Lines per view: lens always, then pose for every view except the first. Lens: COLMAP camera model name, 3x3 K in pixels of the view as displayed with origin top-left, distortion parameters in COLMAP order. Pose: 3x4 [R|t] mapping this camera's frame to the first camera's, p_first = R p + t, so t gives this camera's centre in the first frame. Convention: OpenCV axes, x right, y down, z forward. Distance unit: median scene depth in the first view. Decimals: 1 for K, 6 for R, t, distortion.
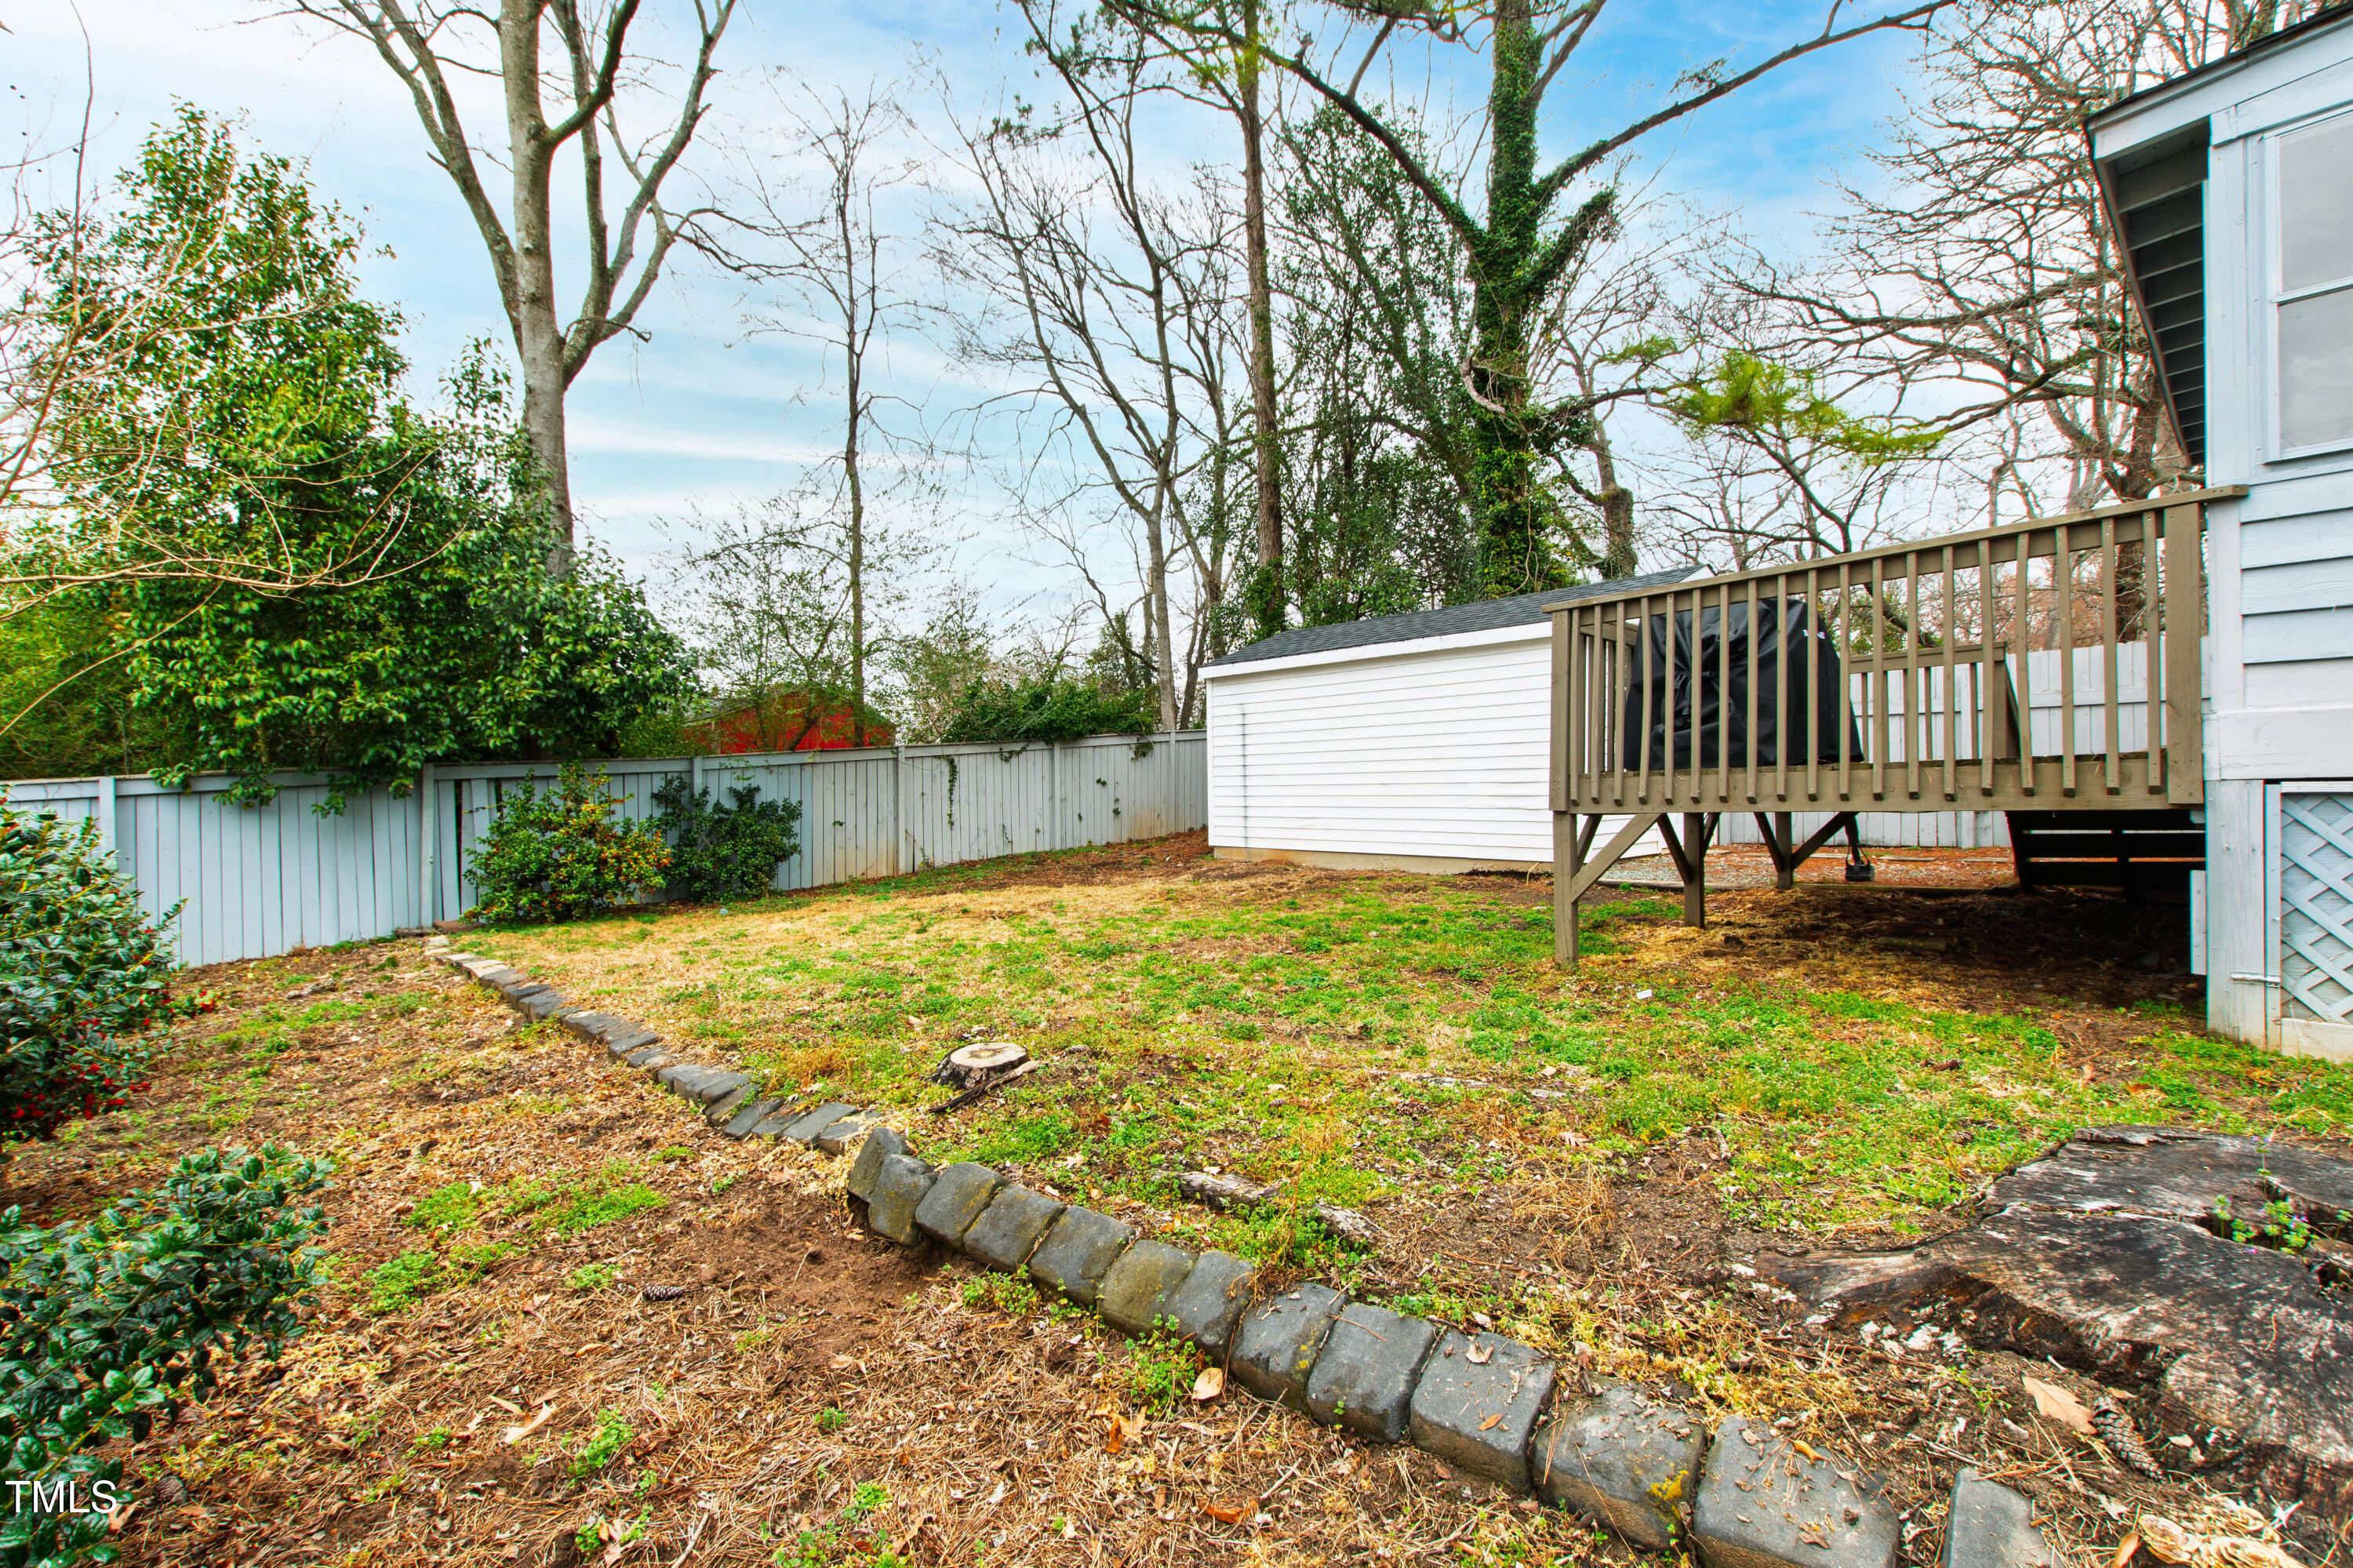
lens RADIAL K [[1033.6, 0, 1176.9], [0, 1033.6, 782.6], [0, 0, 1]] dist [0.009147, -0.003409]
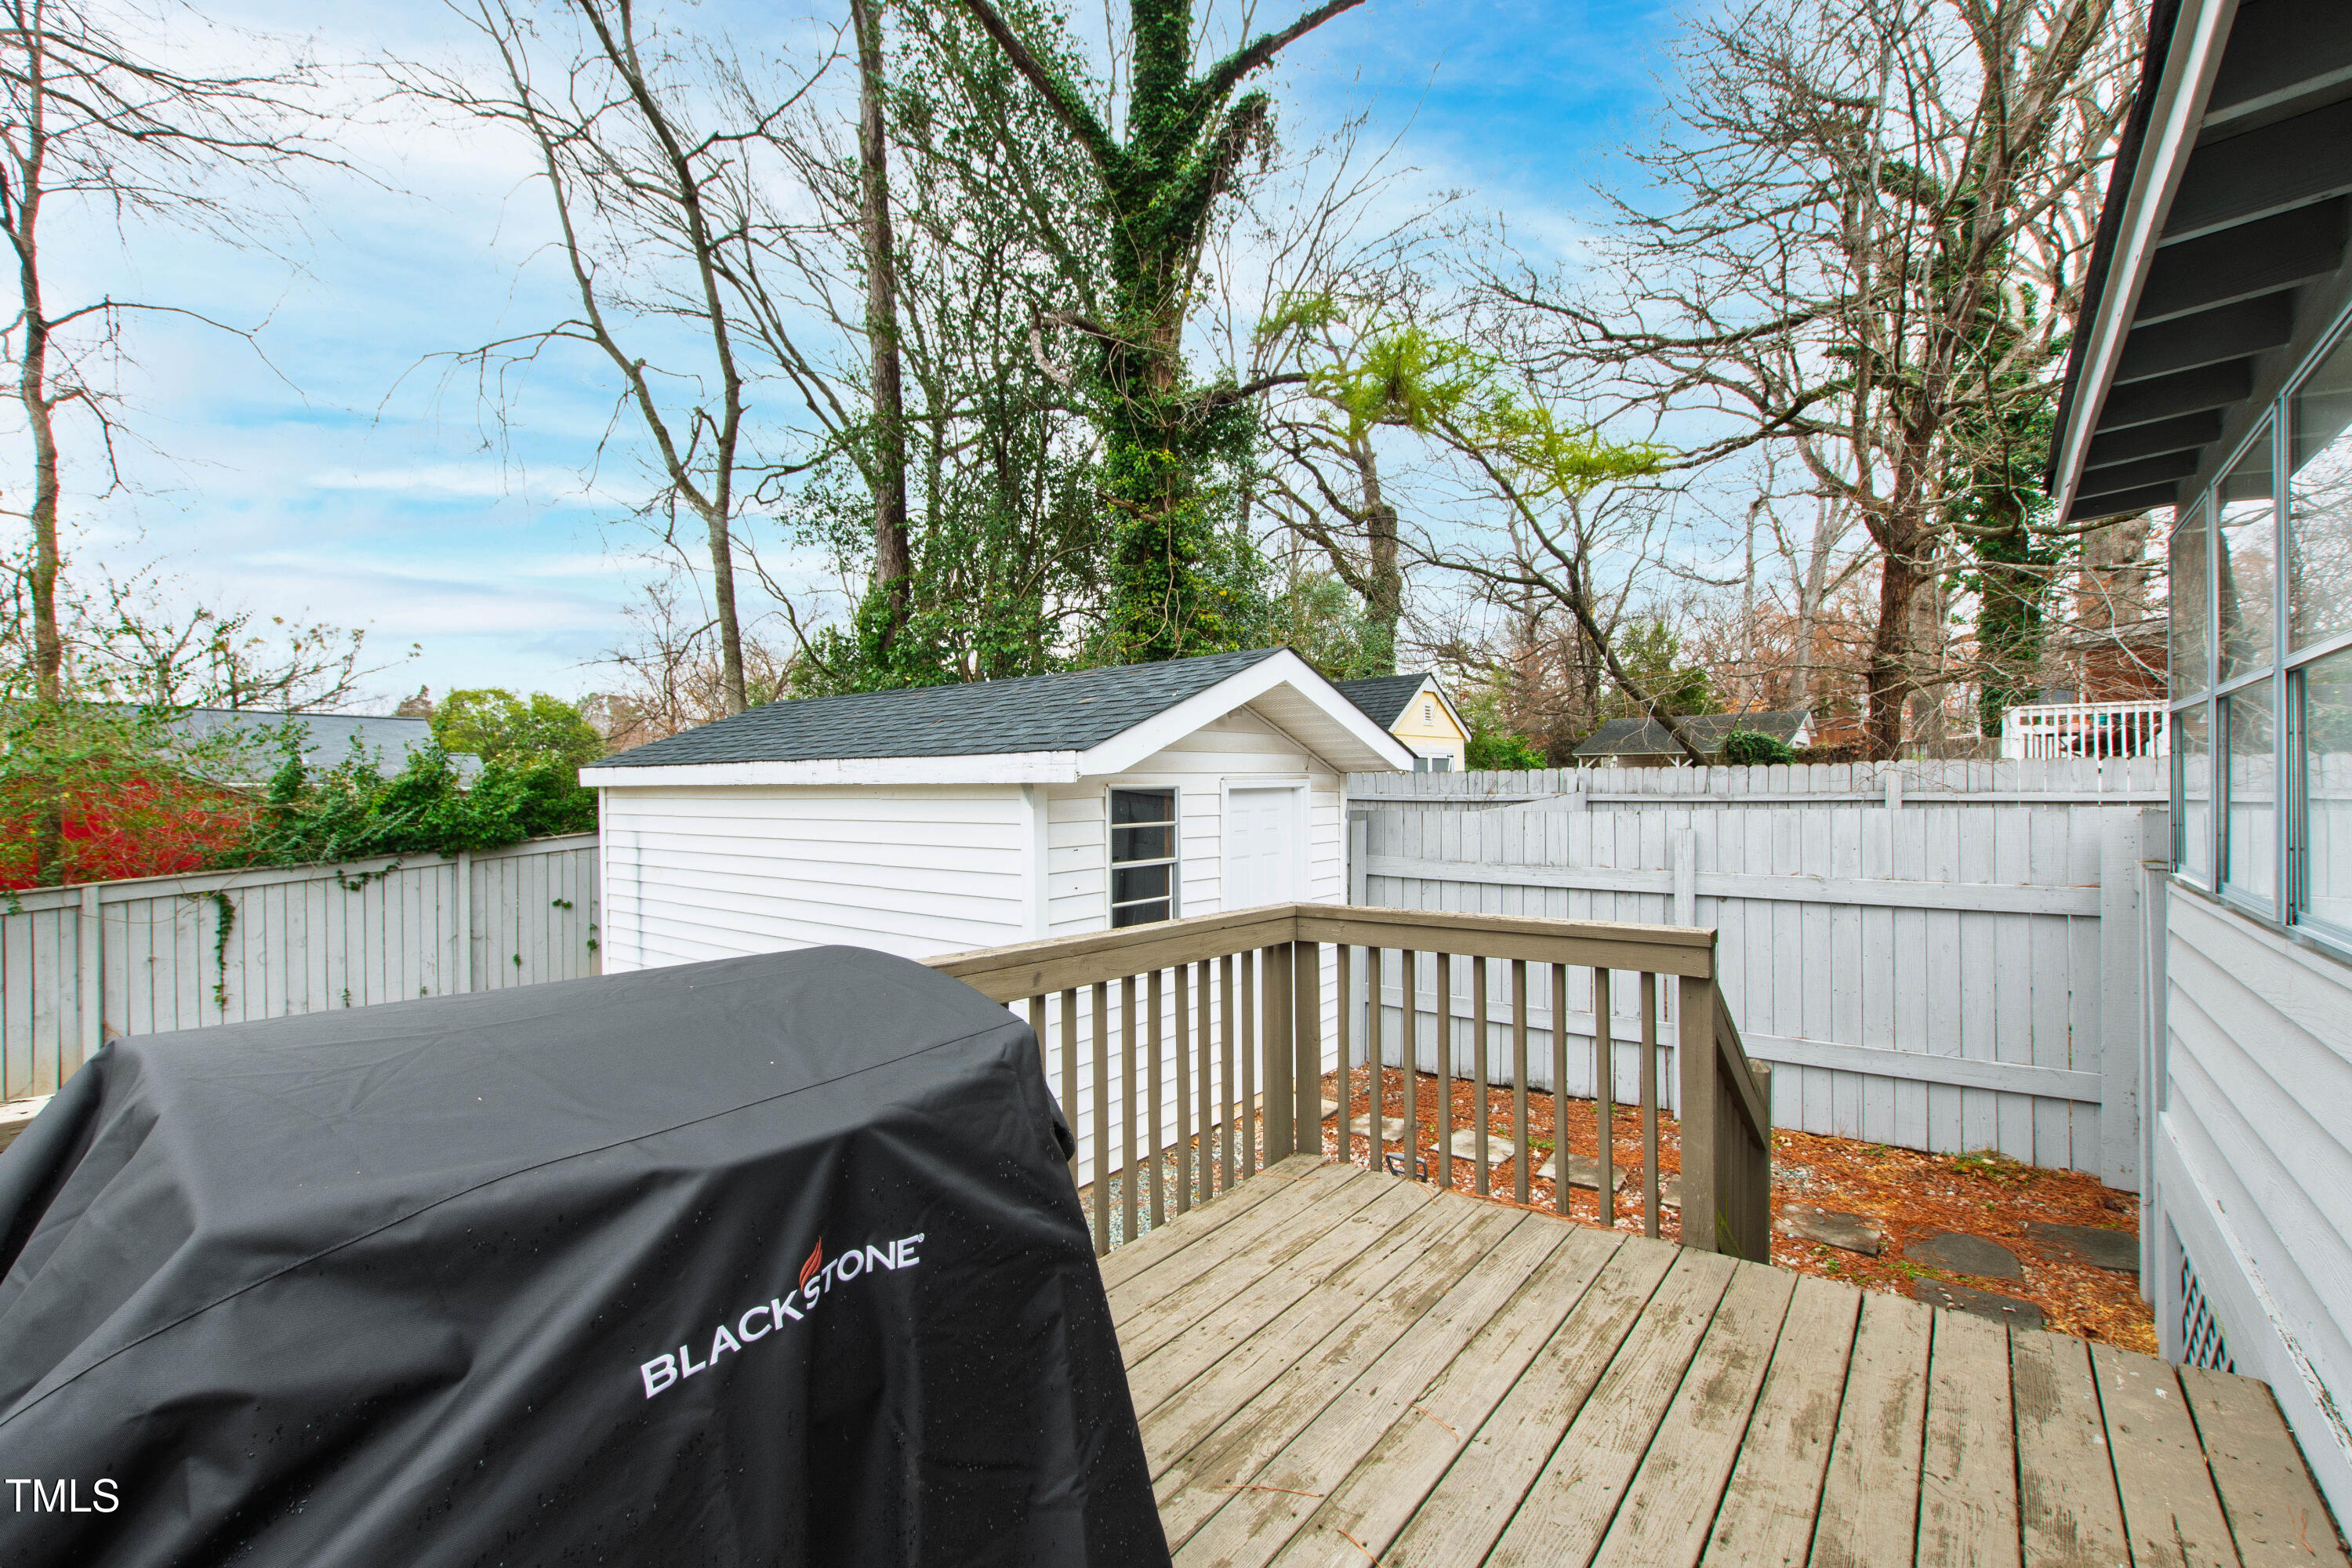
lens RADIAL K [[1033.1, 0, 1175.0], [0, 1033.1, 795.5], [0, 0, 1]] dist [0.009147, -0.003409]
pose [[0.987344, 0.000751, 0.158591, 0.120412], [-0.002581, 0.999932, 0.011337, -0.044883], [-0.158572, -0.011603, 0.987279, 0.145479]]
